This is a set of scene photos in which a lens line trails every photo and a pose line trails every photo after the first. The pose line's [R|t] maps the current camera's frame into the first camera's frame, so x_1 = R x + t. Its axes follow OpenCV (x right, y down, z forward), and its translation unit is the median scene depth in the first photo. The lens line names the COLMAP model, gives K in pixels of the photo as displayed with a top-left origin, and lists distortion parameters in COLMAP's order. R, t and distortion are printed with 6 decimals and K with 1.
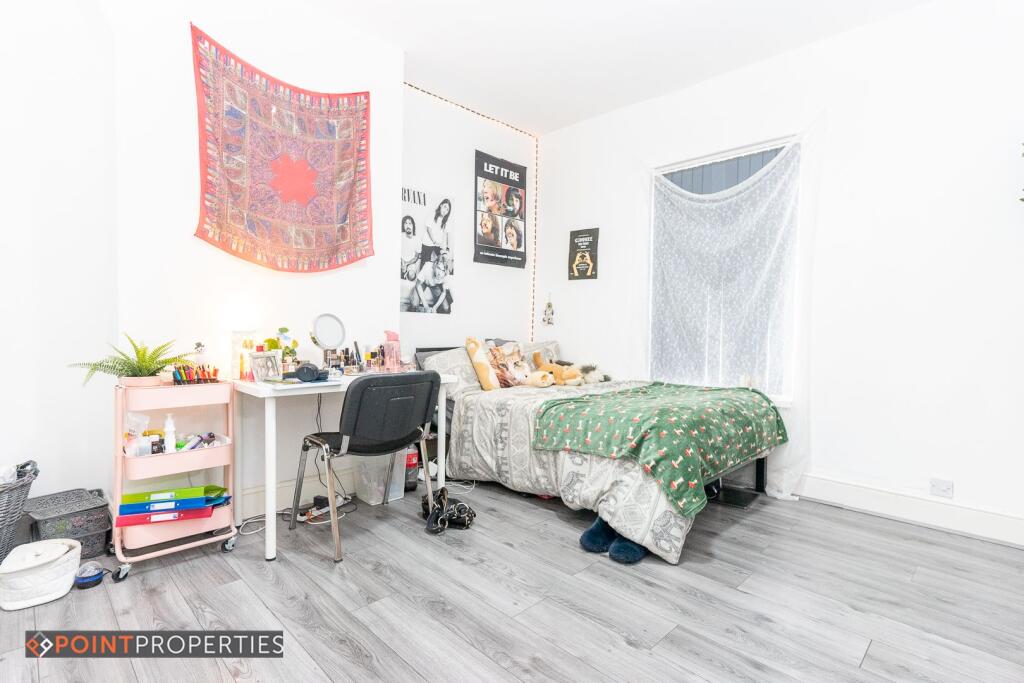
lens RADIAL K [[496.2, 0, 511.9], [0, 496.2, 340.7], [0, 0, 1]] dist [0.000634, 0.000080]
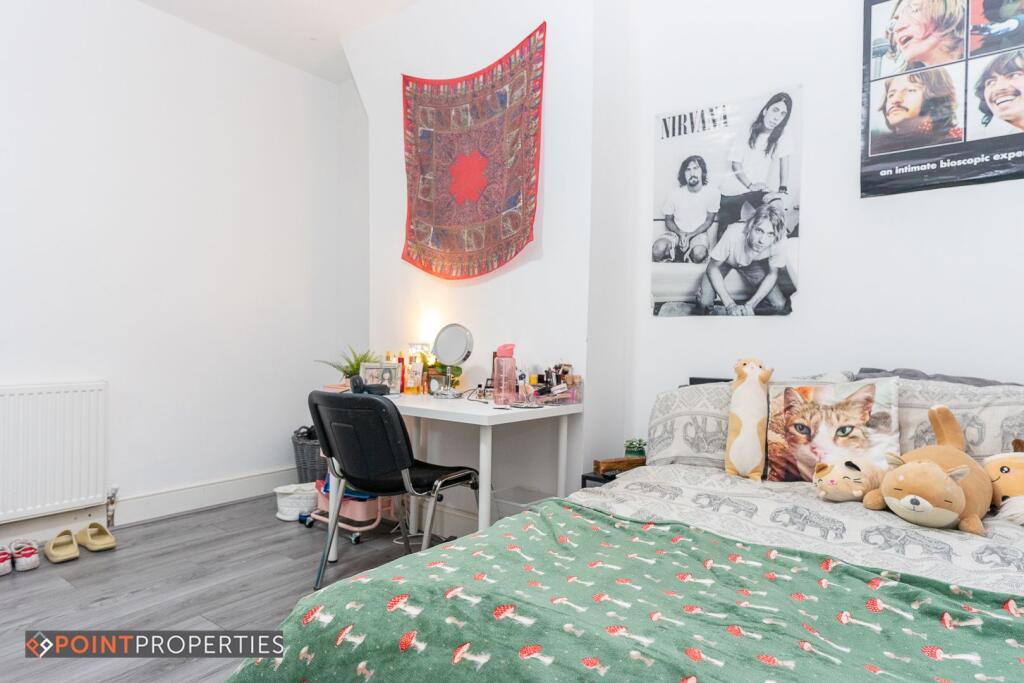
lens RADIAL K [[590.7, 0, 511.9], [0, 590.7, 341.3], [0, 0, 1]] dist [0.004812, 0.001375]
pose [[0.134702, -0.011618, -0.990818, 0.447440], [-0.038891, 0.999099, -0.017002, -0.006878], [0.990123, 0.040825, 0.134129, 0.667045]]
